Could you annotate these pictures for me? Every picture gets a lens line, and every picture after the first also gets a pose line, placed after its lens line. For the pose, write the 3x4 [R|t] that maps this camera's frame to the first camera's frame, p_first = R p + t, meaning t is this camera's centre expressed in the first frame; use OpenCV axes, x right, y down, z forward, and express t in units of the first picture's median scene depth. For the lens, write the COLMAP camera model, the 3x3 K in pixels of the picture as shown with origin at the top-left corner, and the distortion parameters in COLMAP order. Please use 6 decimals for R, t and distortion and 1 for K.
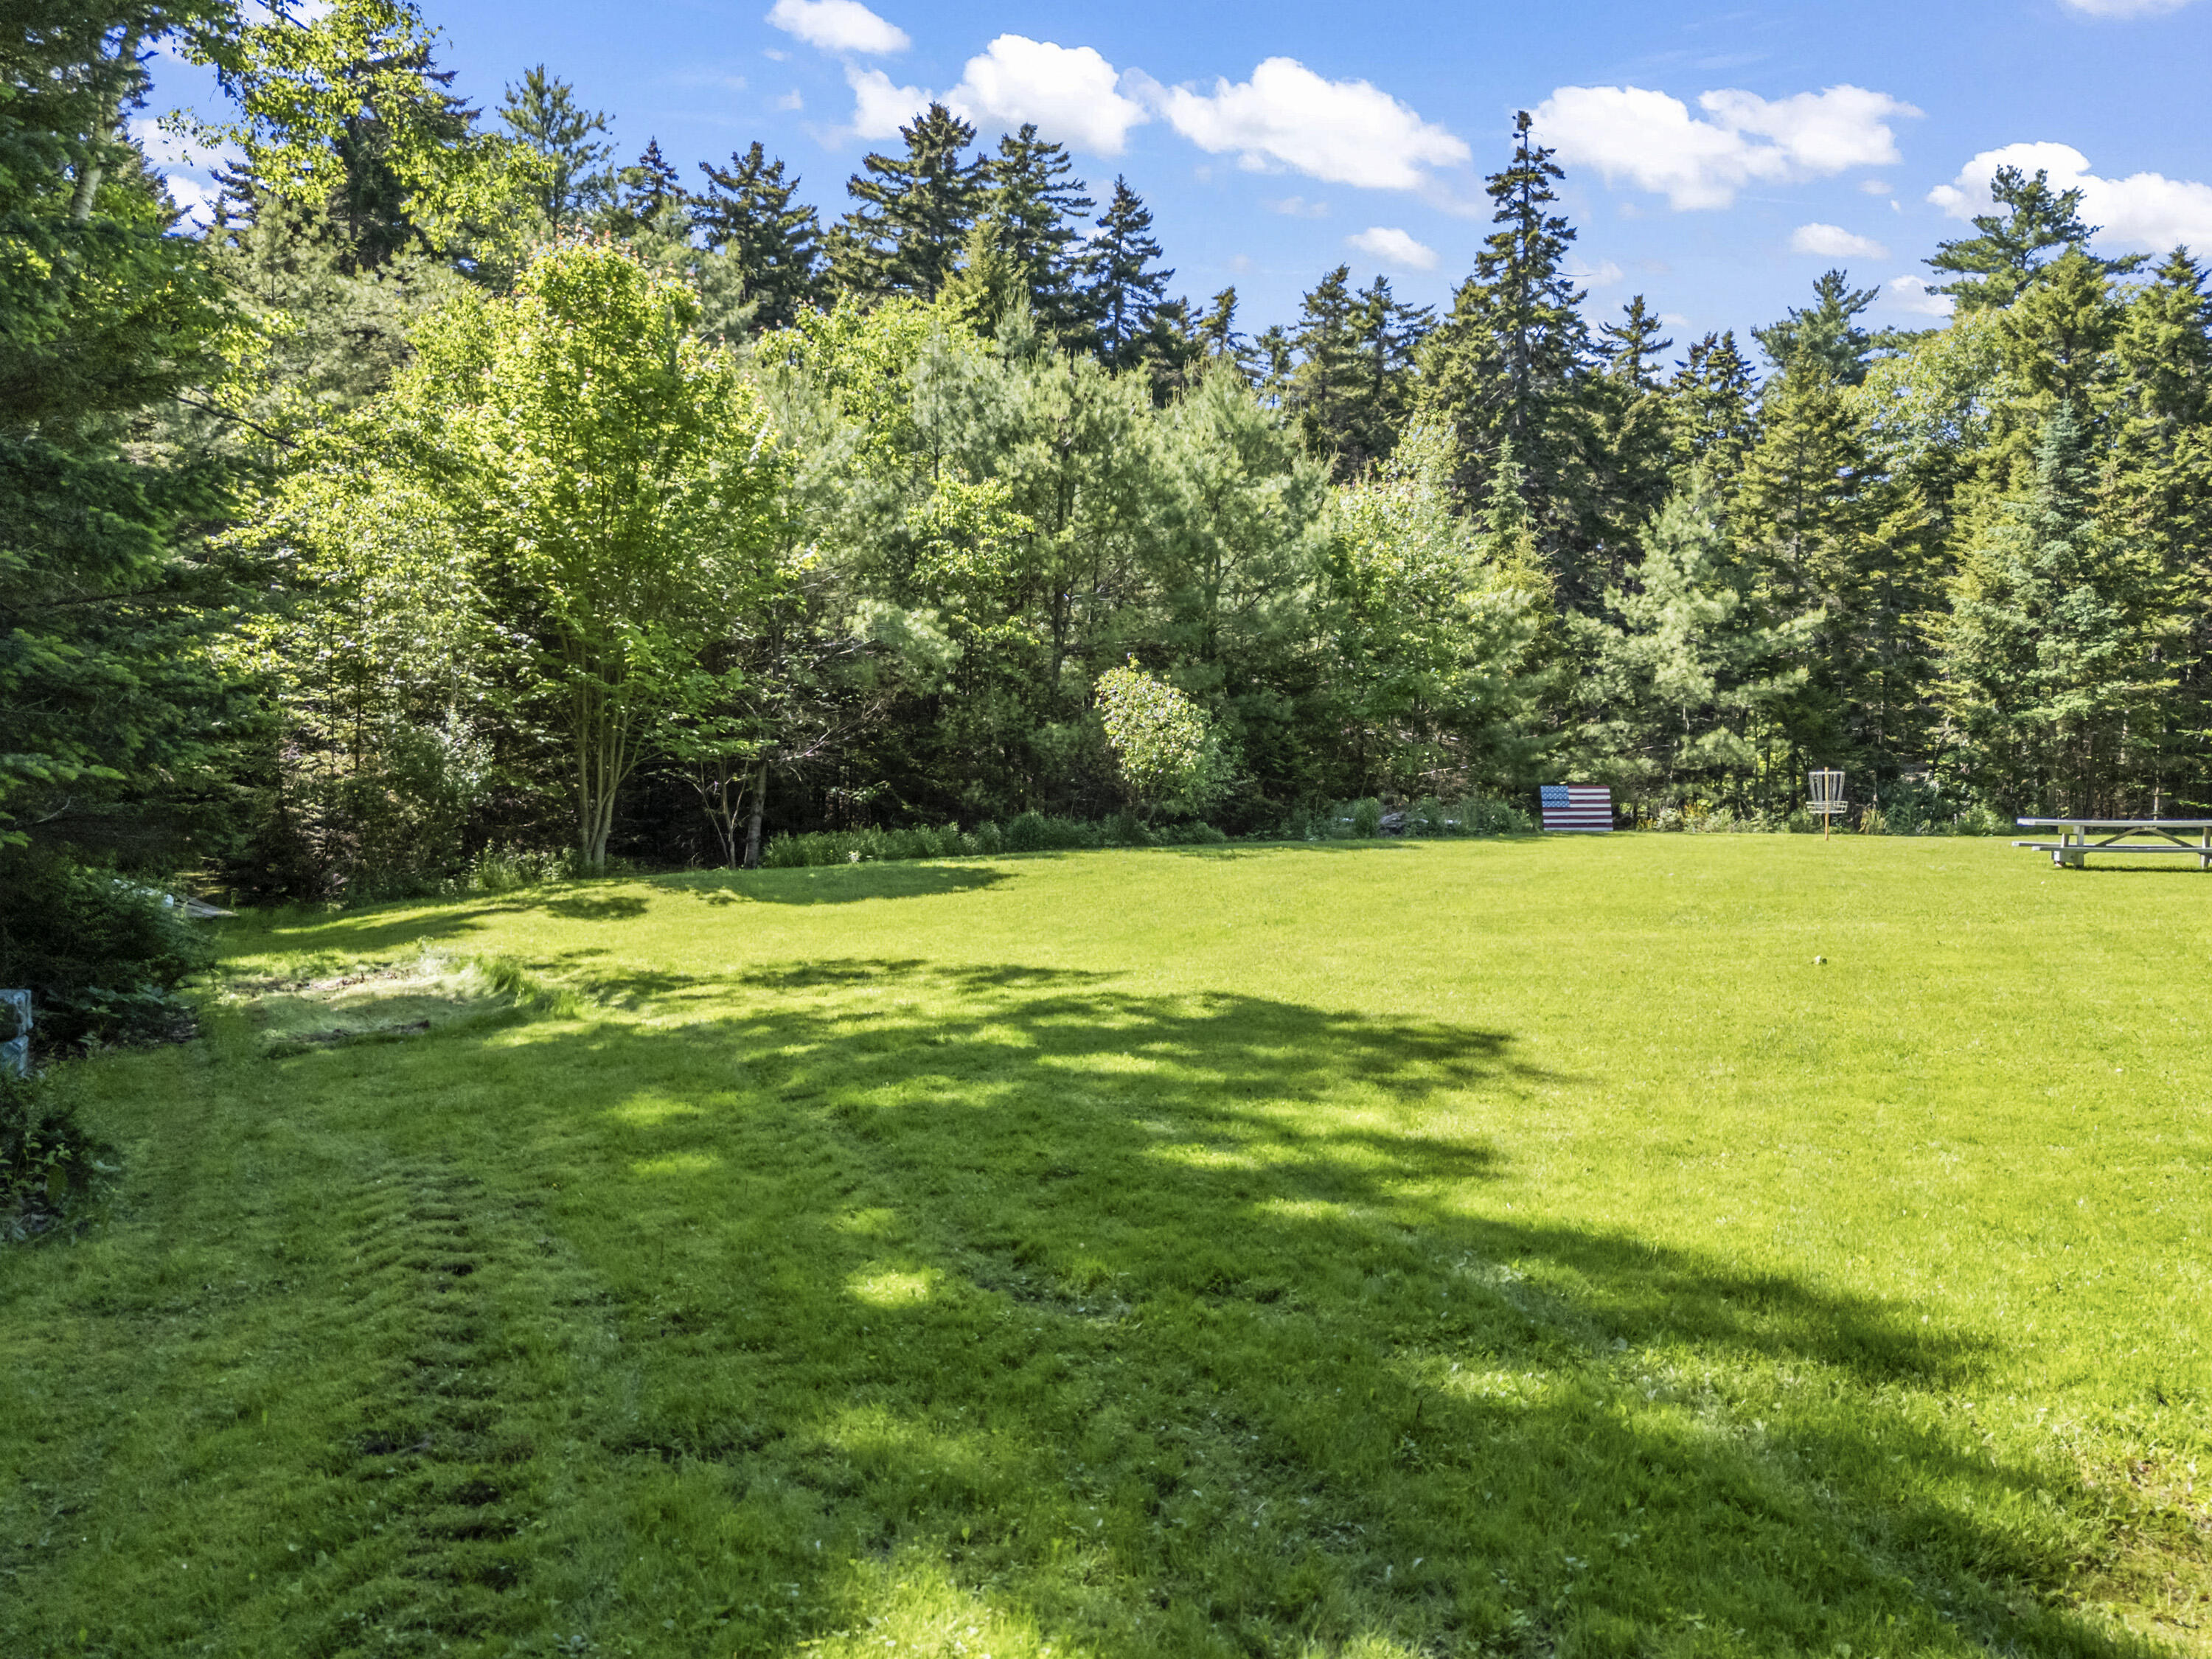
lens RADIAL K [[1662.6, 0, 1103.3], [0, 1662.6, 822.0], [0, 0, 1]] dist [0.046120, -0.041576]
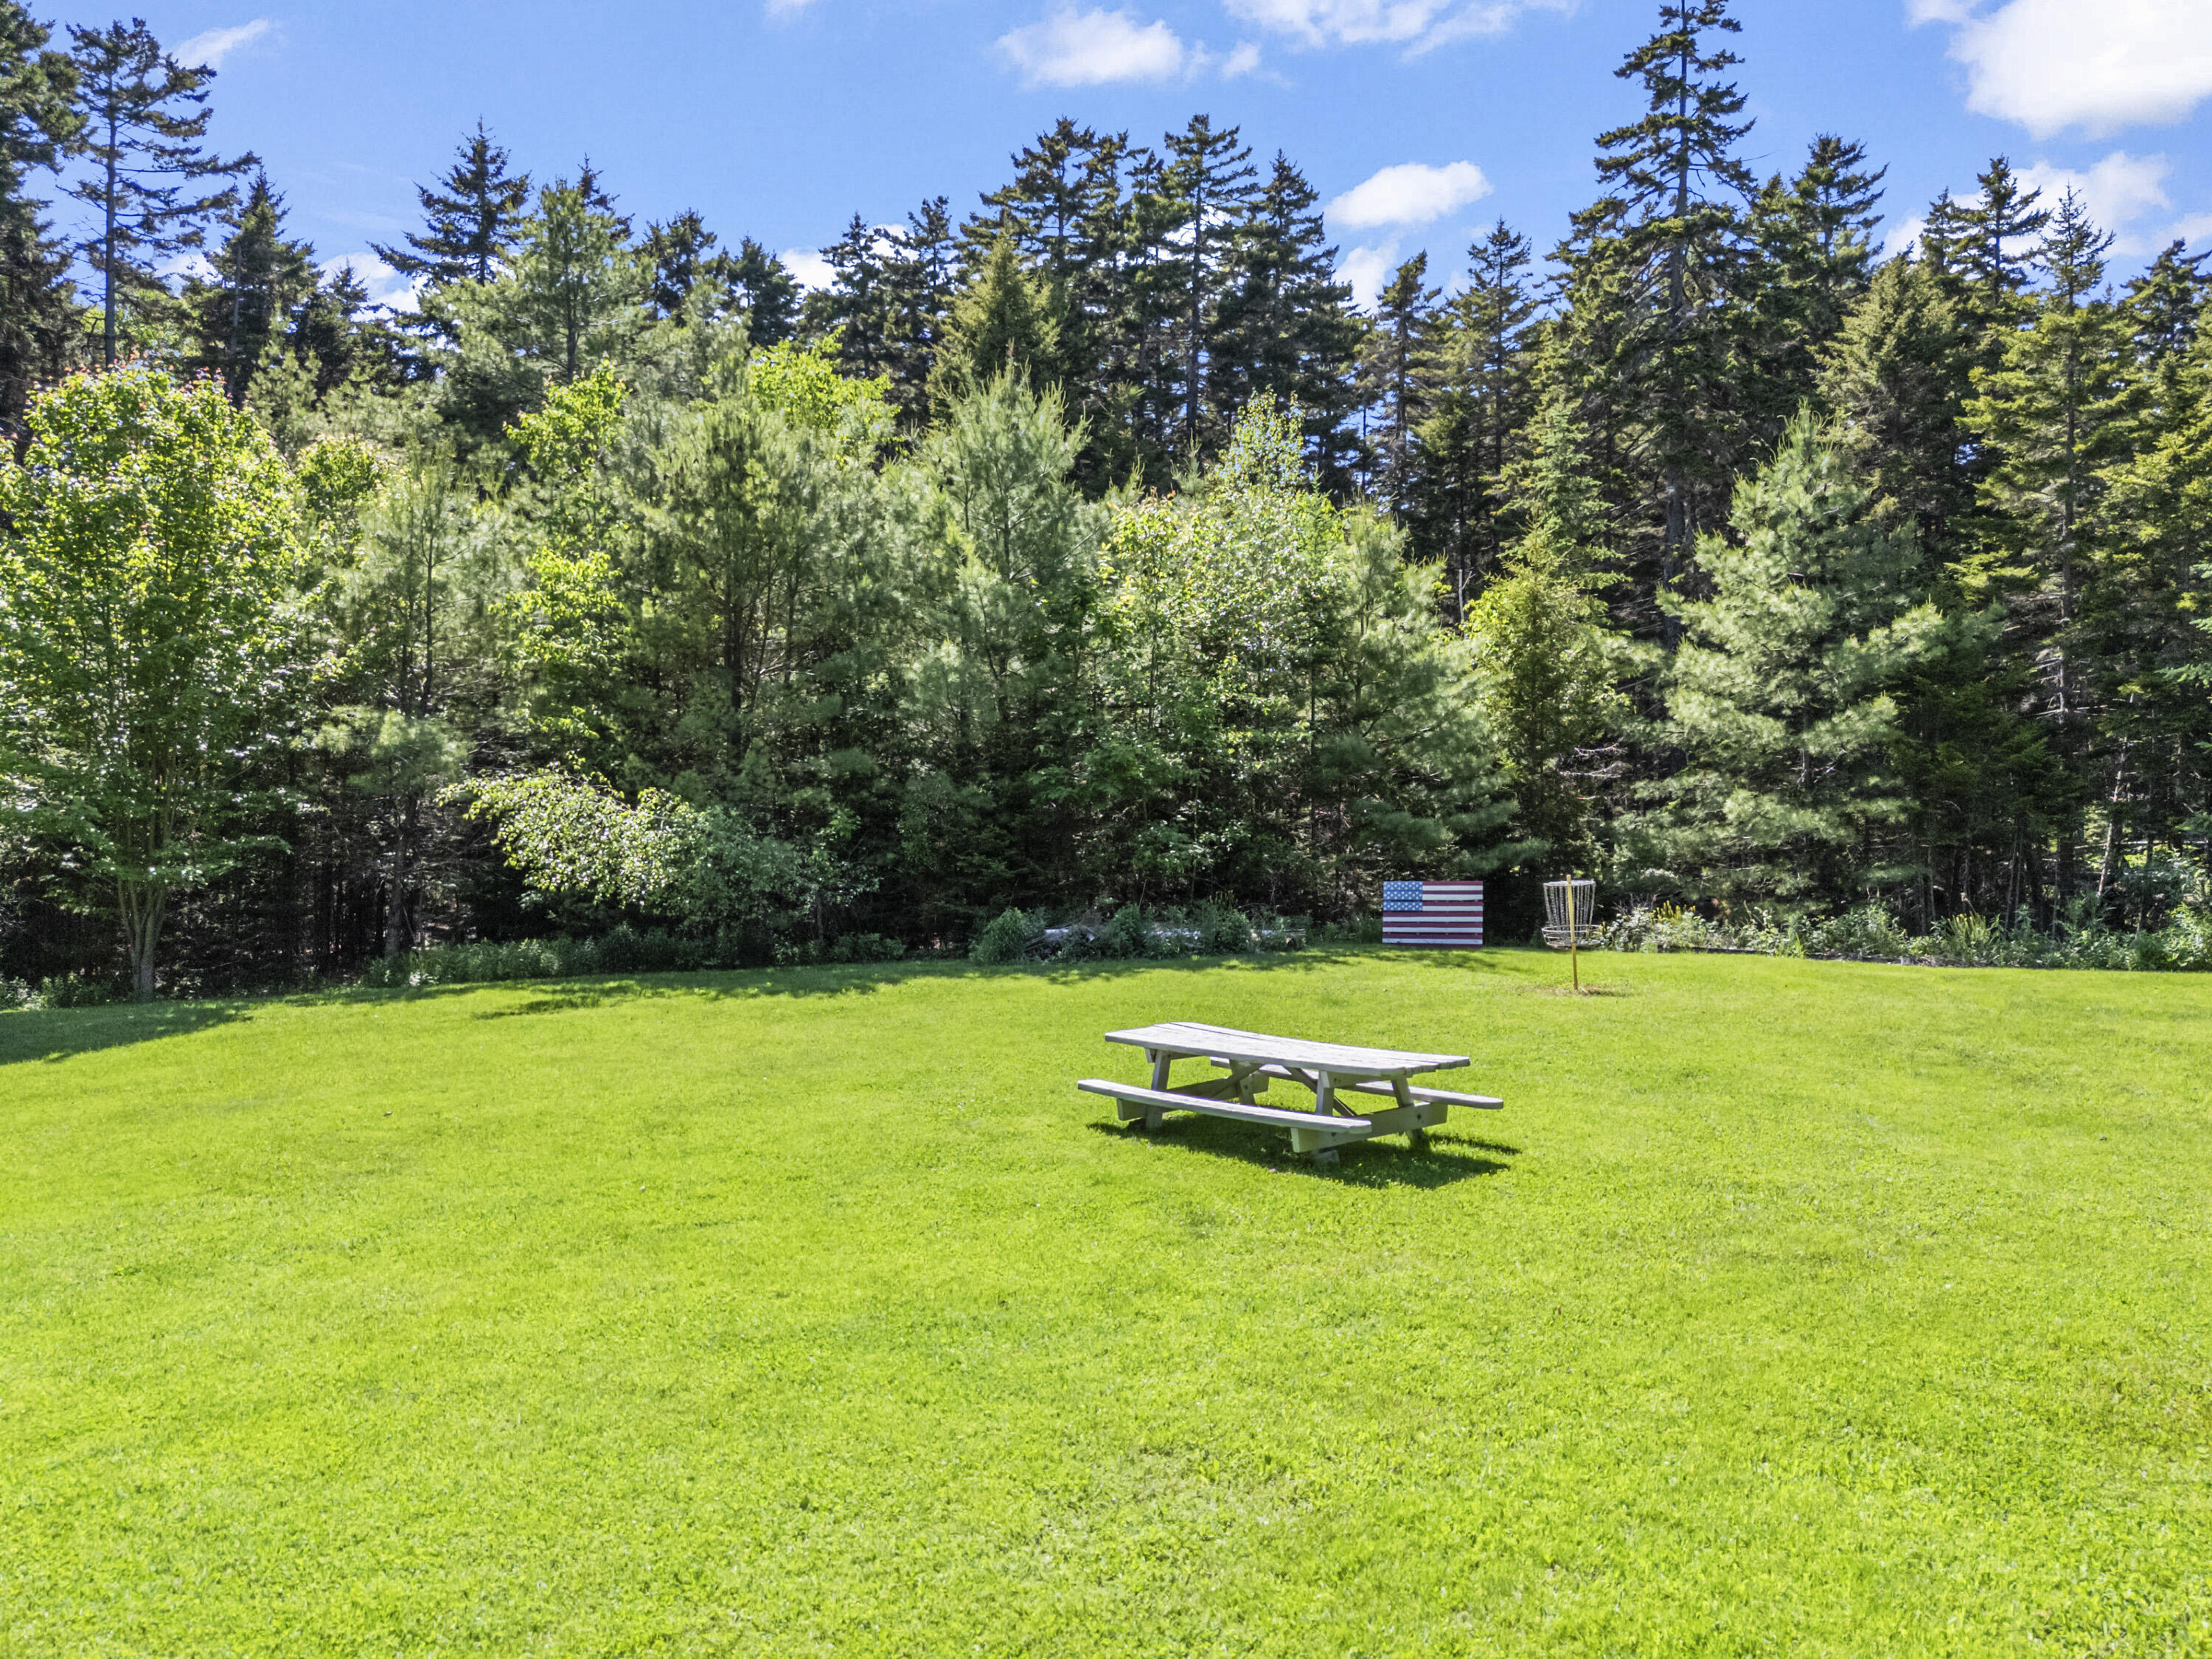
lens RADIAL K [[1662.6, 0, 1104.3], [0, 1662.6, 814.4], [0, 0, 1]] dist [0.046120, -0.041576]
pose [[0.868603, -0.014172, -0.495306, 0.360703], [0.007337, 0.999849, -0.015742, -0.028223], [0.495454, 0.010040, 0.868576, 0.203782]]
